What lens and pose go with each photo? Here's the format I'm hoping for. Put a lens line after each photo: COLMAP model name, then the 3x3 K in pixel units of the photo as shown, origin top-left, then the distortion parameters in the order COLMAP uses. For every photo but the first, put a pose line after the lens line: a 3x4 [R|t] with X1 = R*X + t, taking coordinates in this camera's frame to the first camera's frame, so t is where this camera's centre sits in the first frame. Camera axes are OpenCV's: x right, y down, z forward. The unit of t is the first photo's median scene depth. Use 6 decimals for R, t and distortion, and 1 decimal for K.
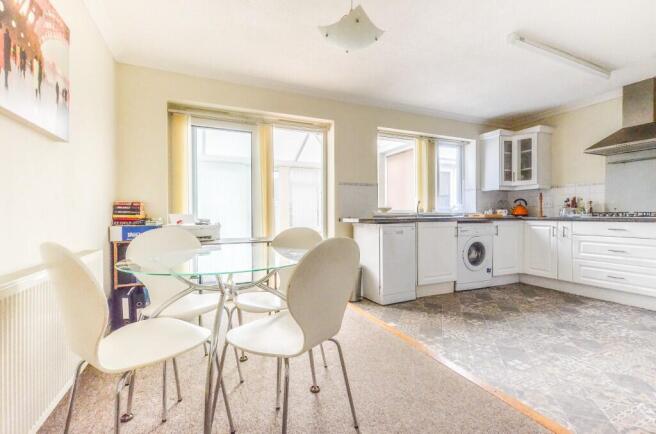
lens RADIAL K [[278.7, 0, 328.0], [0, 278.7, 217.0], [0, 0, 1]] dist [-0.000468, -0.000203]
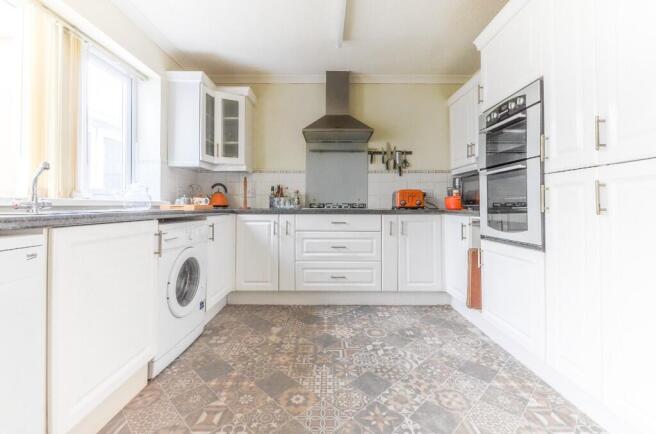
lens RADIAL K [[292.9, 0, 327.5], [0, 292.9, 201.1], [0, 0, 1]] dist [0.002790, 0.000303]
pose [[0.396492, 0.019730, 0.917826, 0.127567], [0.003056, 0.999735, -0.022811, -0.002356], [-0.918033, 0.011849, 0.396327, 0.513389]]
